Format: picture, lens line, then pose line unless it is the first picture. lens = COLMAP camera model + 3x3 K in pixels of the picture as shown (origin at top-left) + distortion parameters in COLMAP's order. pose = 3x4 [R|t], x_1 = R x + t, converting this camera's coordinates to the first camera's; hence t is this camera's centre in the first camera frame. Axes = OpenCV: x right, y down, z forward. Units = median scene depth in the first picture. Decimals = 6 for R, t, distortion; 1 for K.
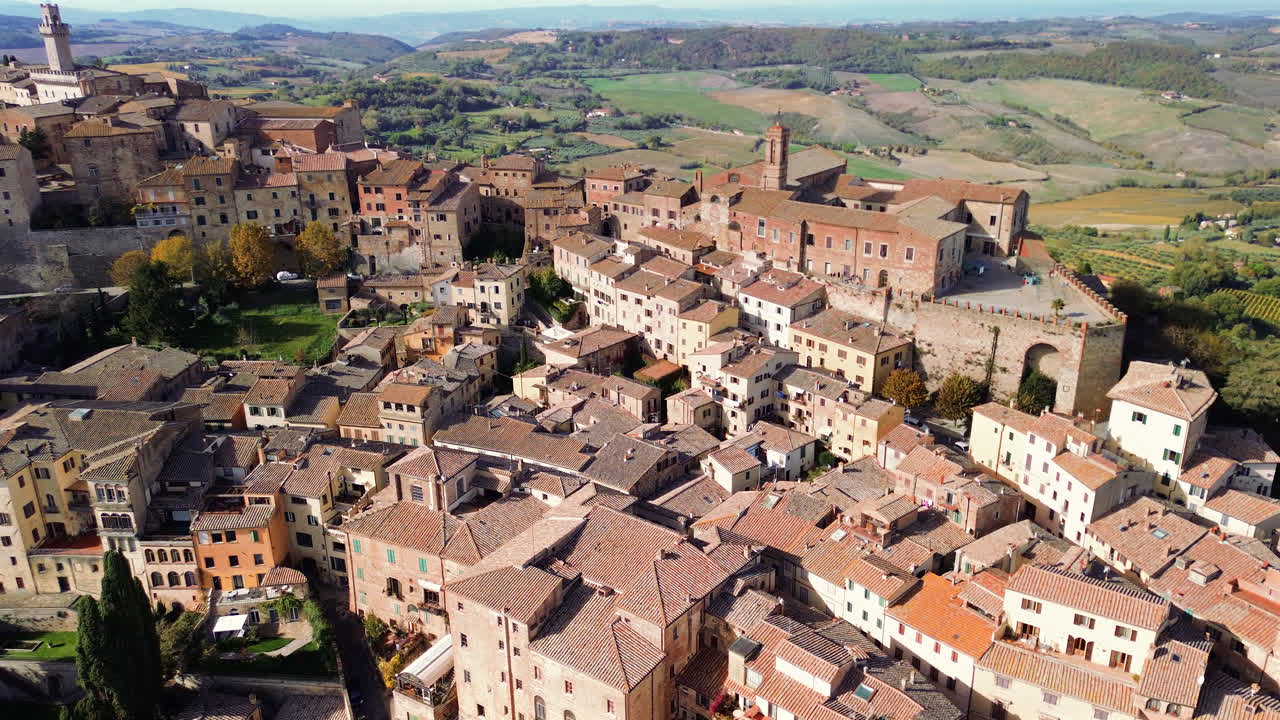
lens RADIAL K [[924.5, 0, 640.0], [0, 924.5, 360.0], [0, 0, 1]] dist [0.037445, -0.031744]
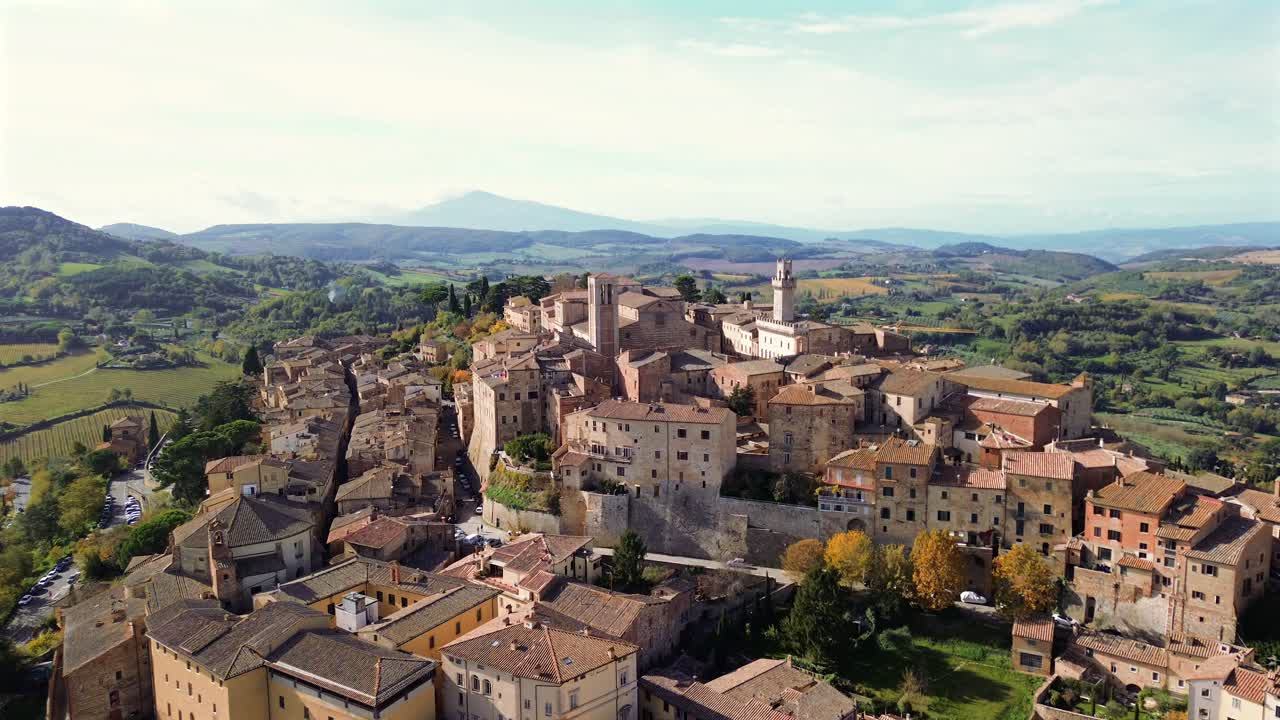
lens RADIAL K [[924.5, 0, 640.0], [0, 924.5, 360.0], [0, 0, 1]] dist [0.037445, -0.031744]
pose [[0.769151, 0.083847, -0.633543, -0.107099], [-0.218544, 0.966096, -0.137464, -0.110783], [0.600538, 0.244188, 0.761398, 0.166020]]
